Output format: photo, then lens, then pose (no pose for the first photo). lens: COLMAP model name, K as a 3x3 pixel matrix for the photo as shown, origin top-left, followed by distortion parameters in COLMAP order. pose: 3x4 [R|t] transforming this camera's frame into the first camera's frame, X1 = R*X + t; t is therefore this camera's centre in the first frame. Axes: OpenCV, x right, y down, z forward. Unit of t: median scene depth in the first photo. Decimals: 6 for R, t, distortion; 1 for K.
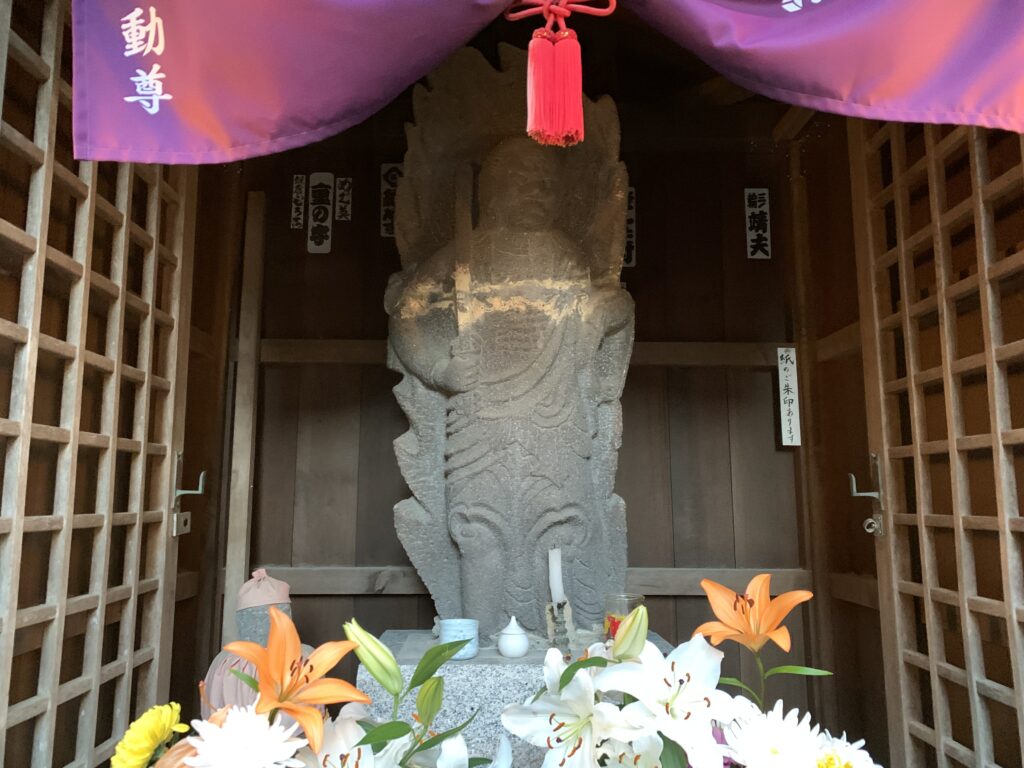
lens RADIAL K [[791.1, 0, 511.2], [0, 791.1, 385.6], [0, 0, 1]] dist [0.010284, 0.003523]
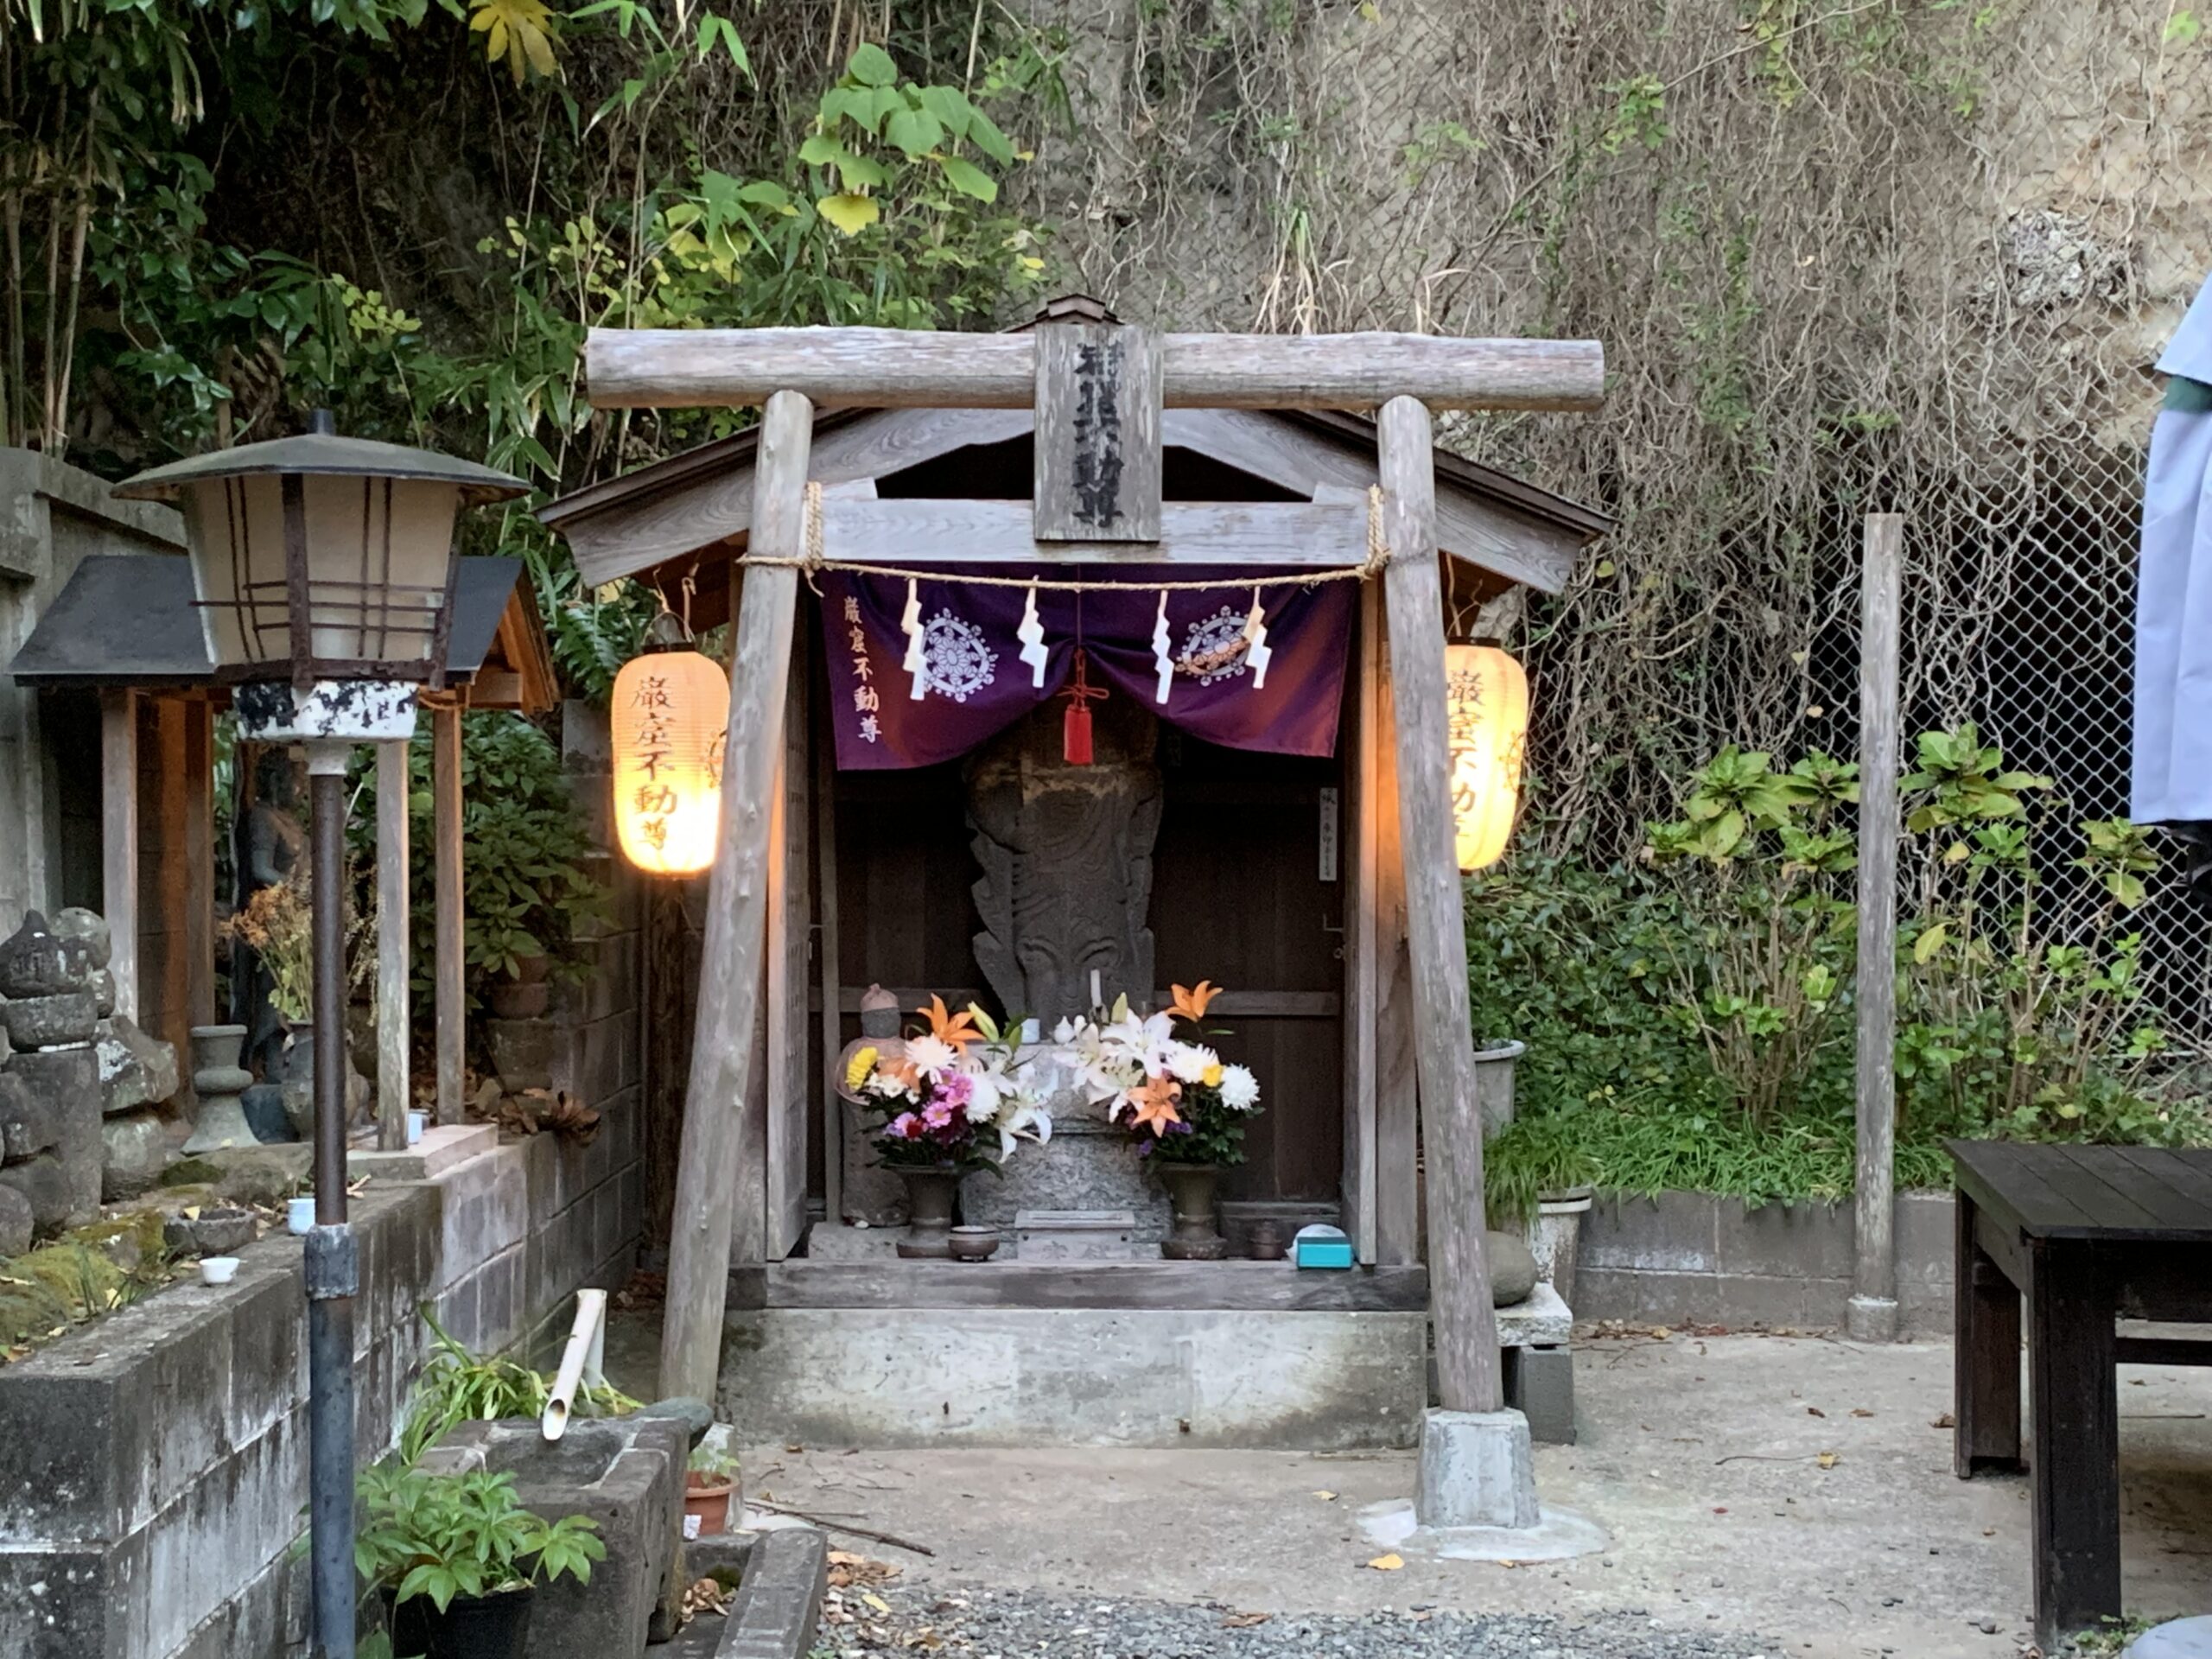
lens RADIAL K [[3416.6, 0, 1106.0], [0, 3416.6, 831.5], [0, 0, 1]] dist [-0.001900, 0.000000]
pose [[0.999882, 0.001198, -0.015329, 0.154351], [0.000885, 0.990820, 0.135188, -0.780642], [0.015350, -0.135186, 0.990701, -4.537668]]
